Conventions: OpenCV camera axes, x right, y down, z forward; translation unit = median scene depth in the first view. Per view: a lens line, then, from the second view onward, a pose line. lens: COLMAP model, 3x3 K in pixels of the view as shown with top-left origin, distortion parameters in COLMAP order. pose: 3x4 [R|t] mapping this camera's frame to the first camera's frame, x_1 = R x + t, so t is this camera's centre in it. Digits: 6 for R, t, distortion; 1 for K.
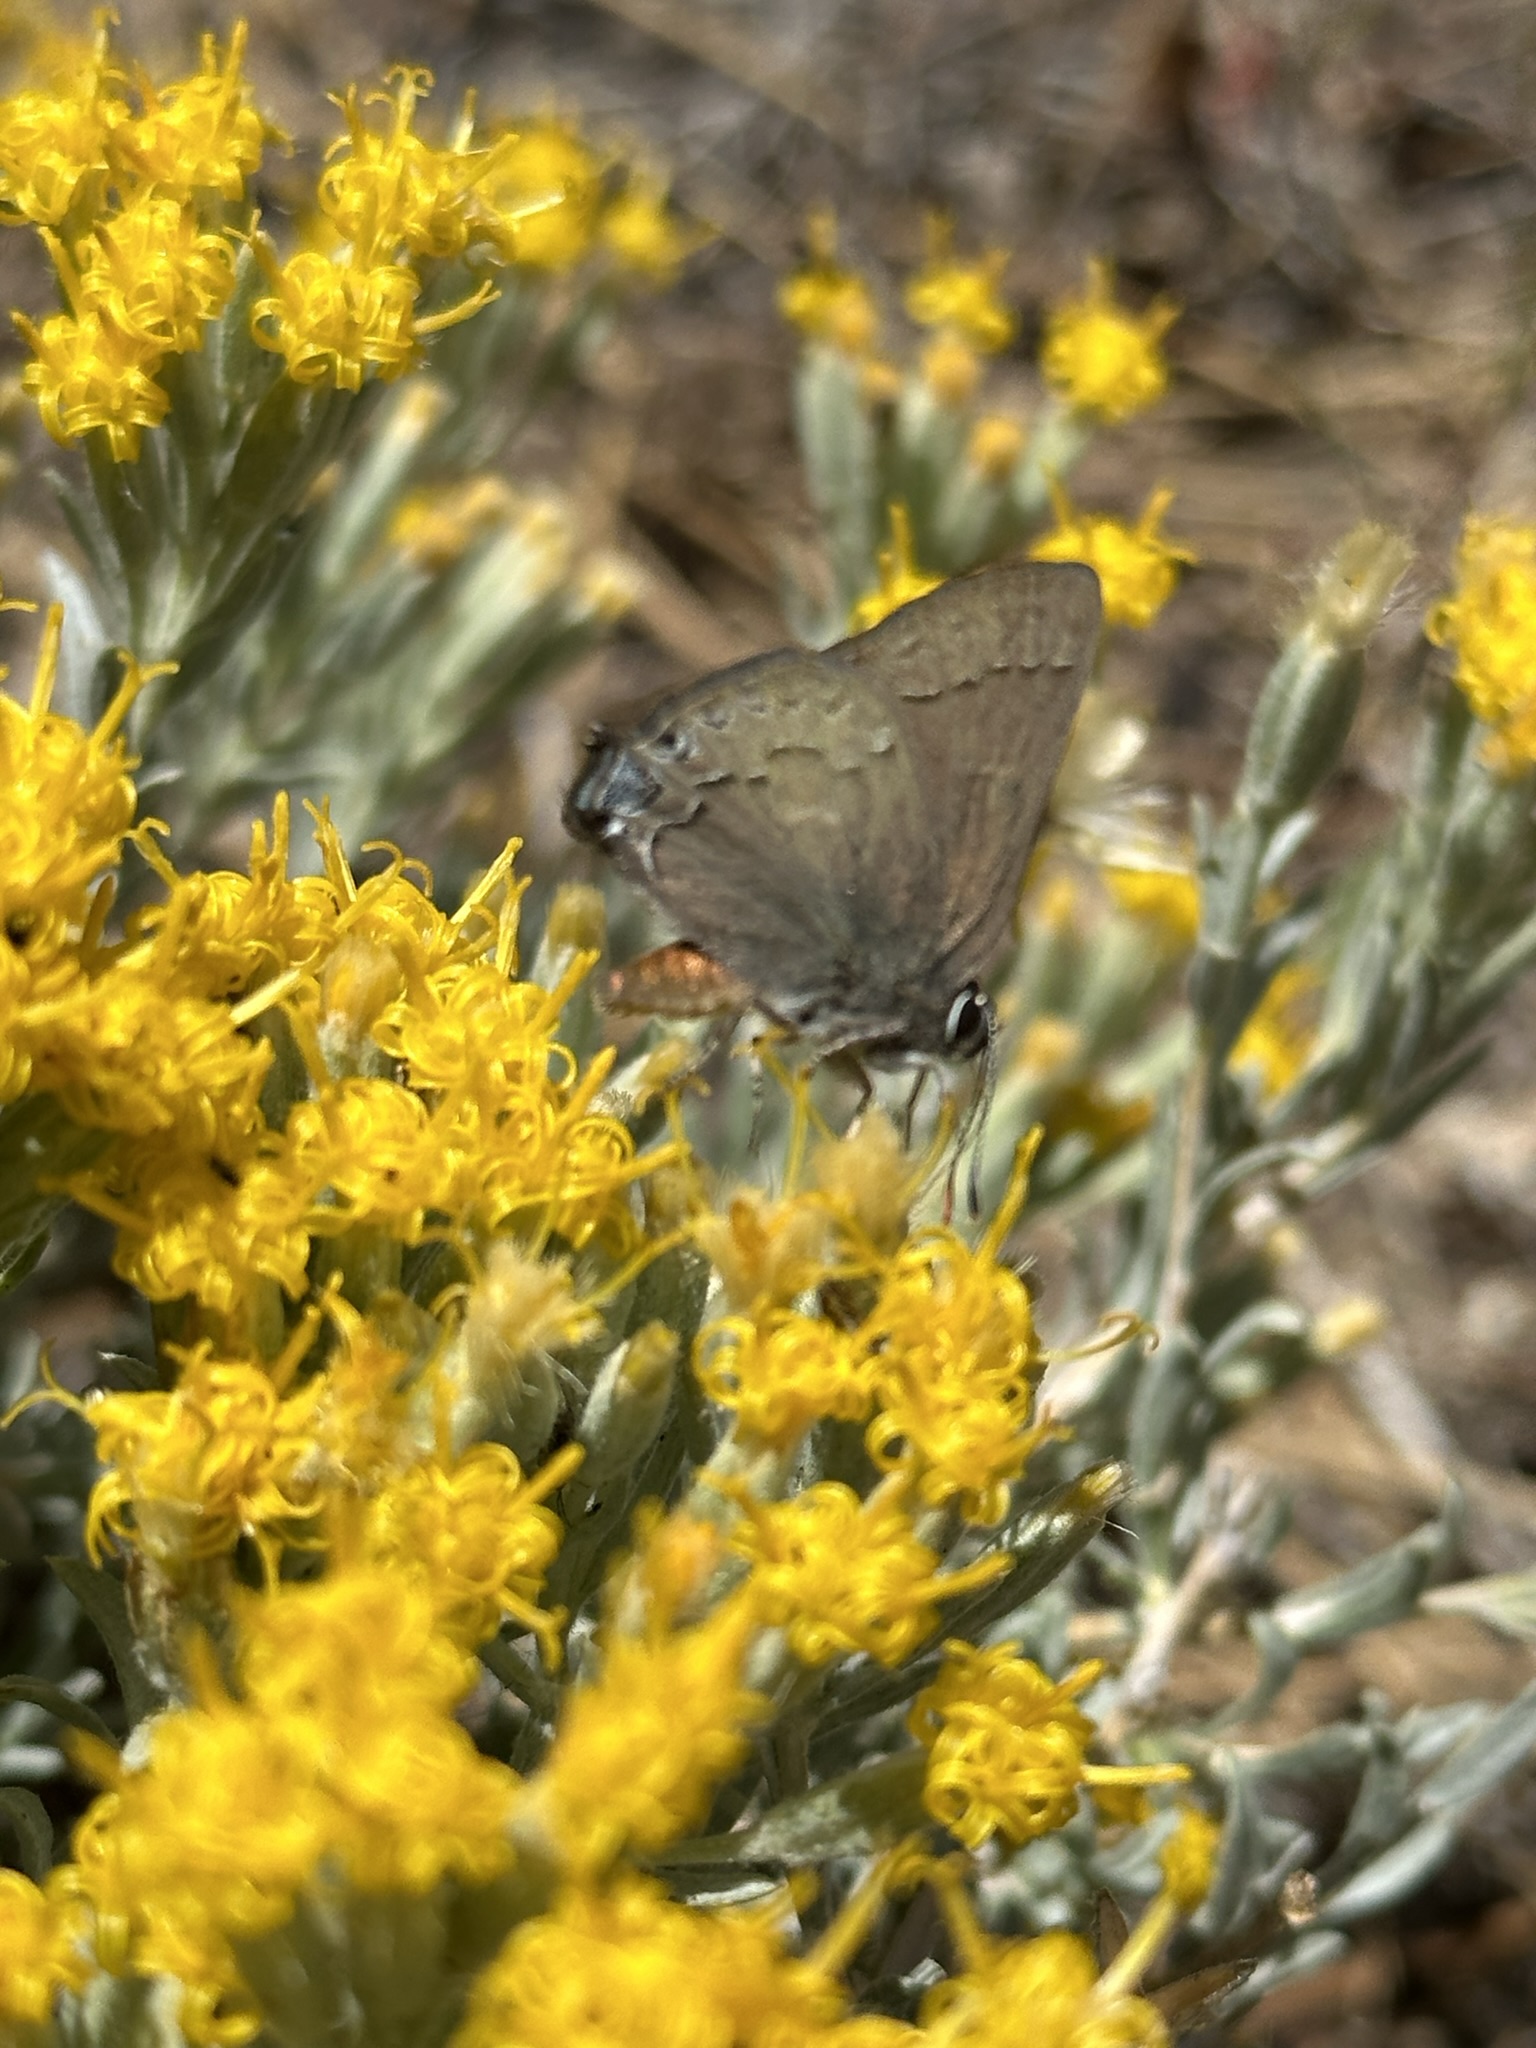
lens RADIAL K [[4566.3, 0, 768.0], [0, 4566.3, 1024.0], [0, 0, 1]] dist [0.031405, -0.732226]
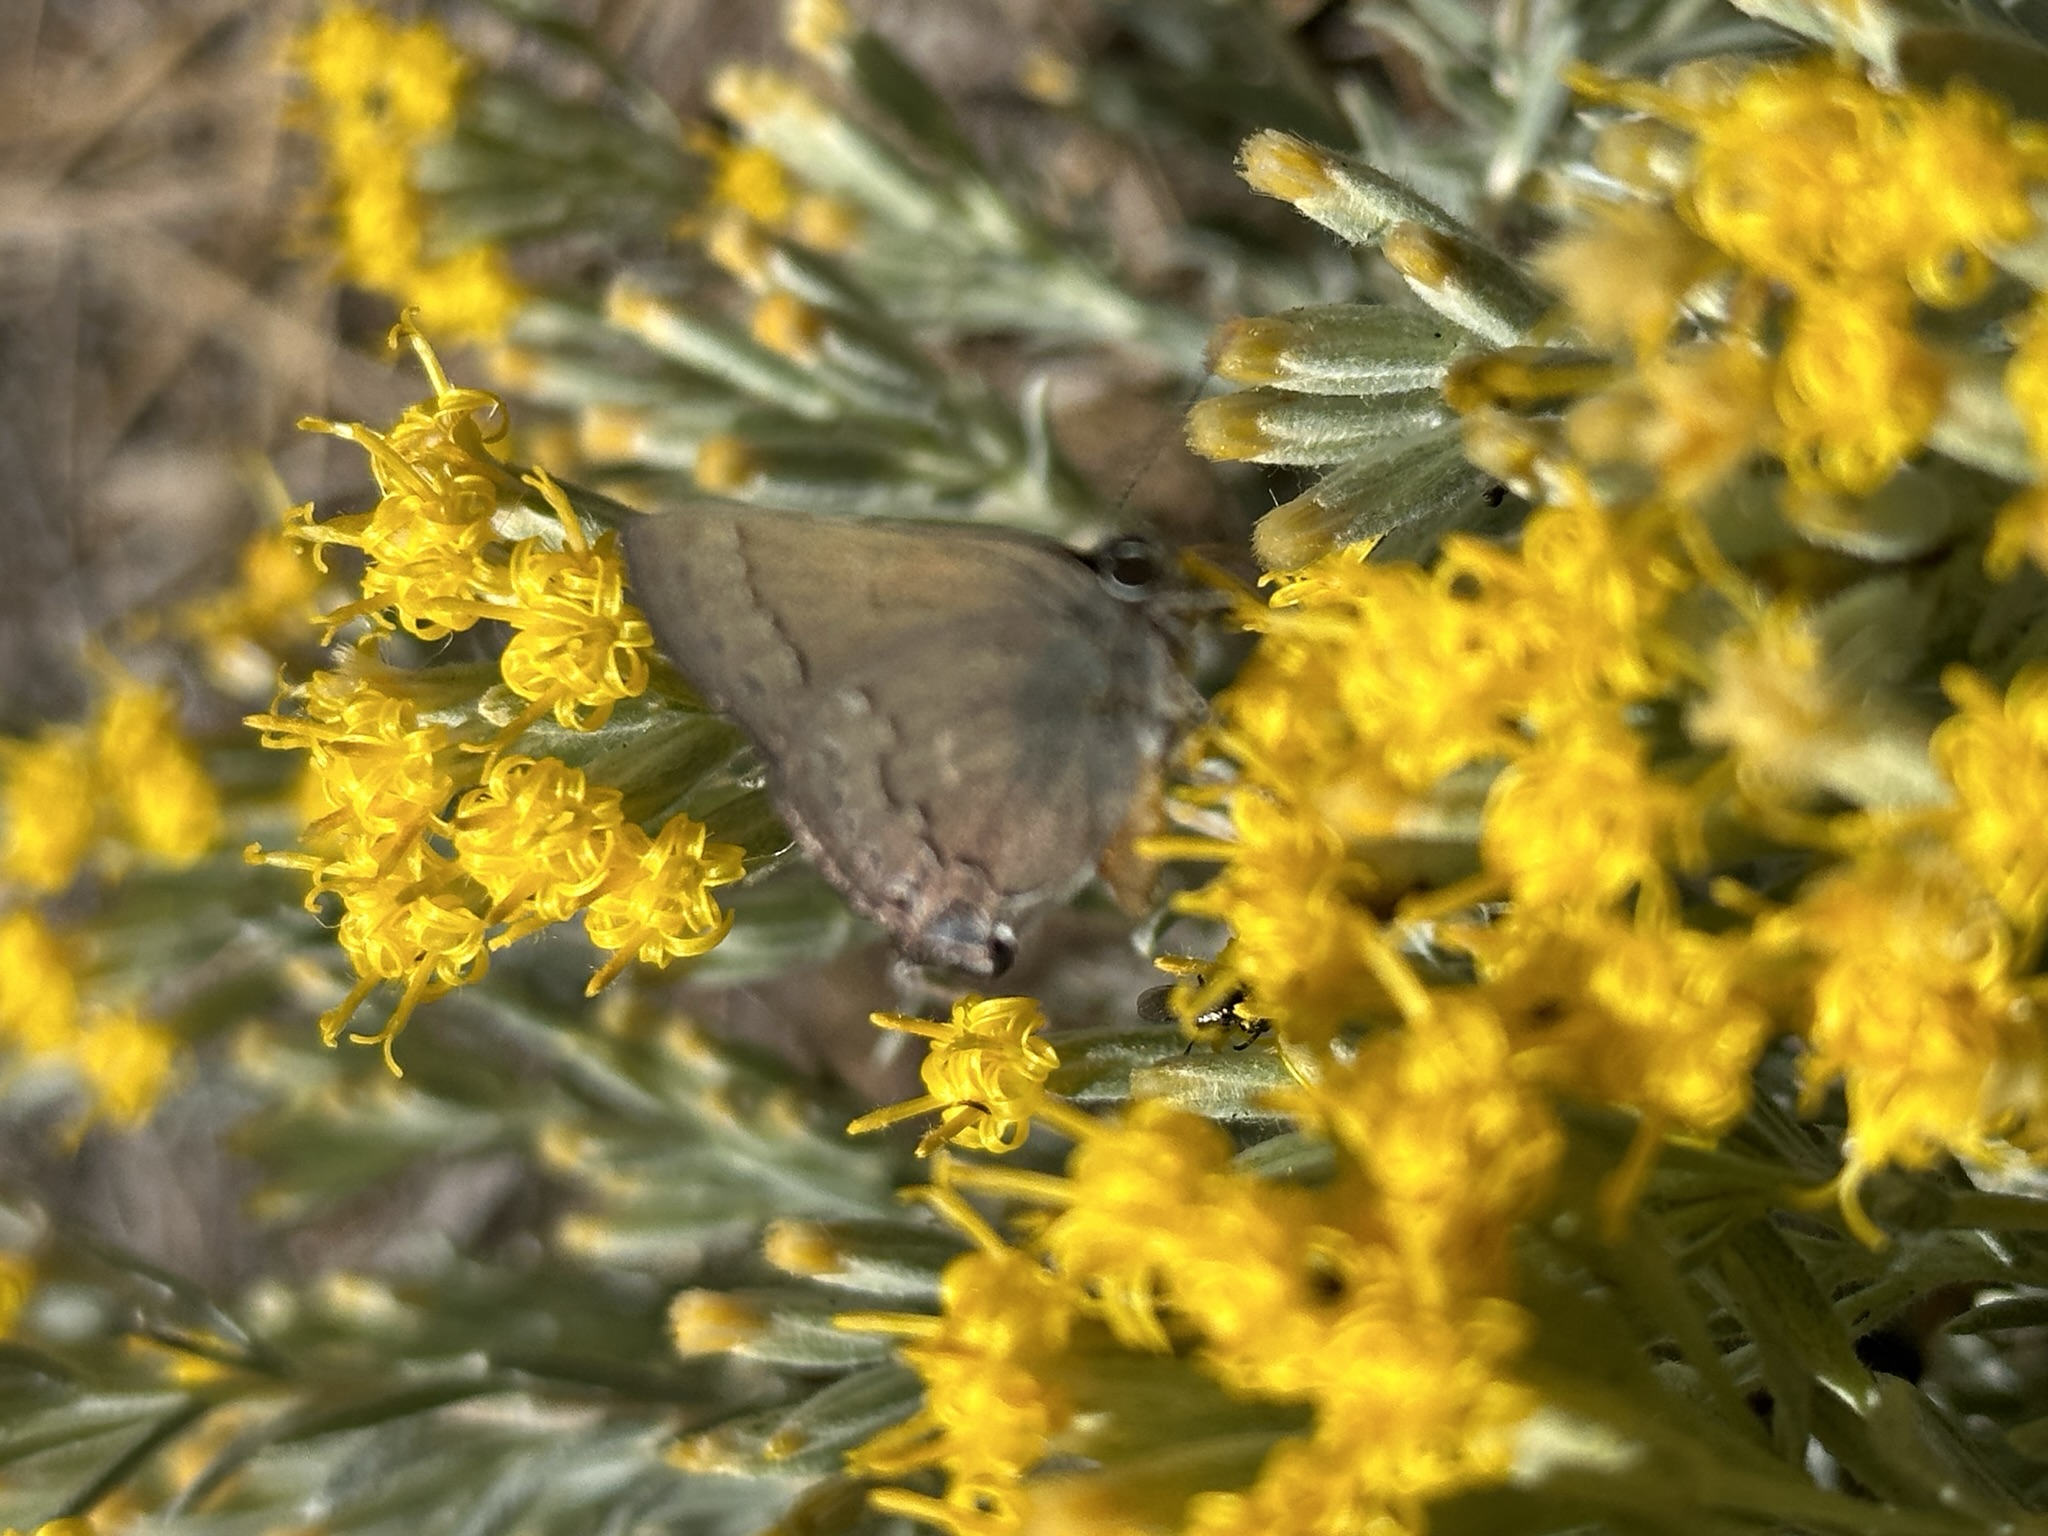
lens RADIAL K [[4566.3, 0, 1024.0], [0, 4566.3, 768.0], [0, 0, 1]] dist [0.031405, -0.732226]
pose [[-0.018231, -0.944370, -0.328379, 0.174440], [0.999480, -0.008472, -0.031126, -0.040235], [0.026612, -0.328775, 0.944033, 0.157766]]
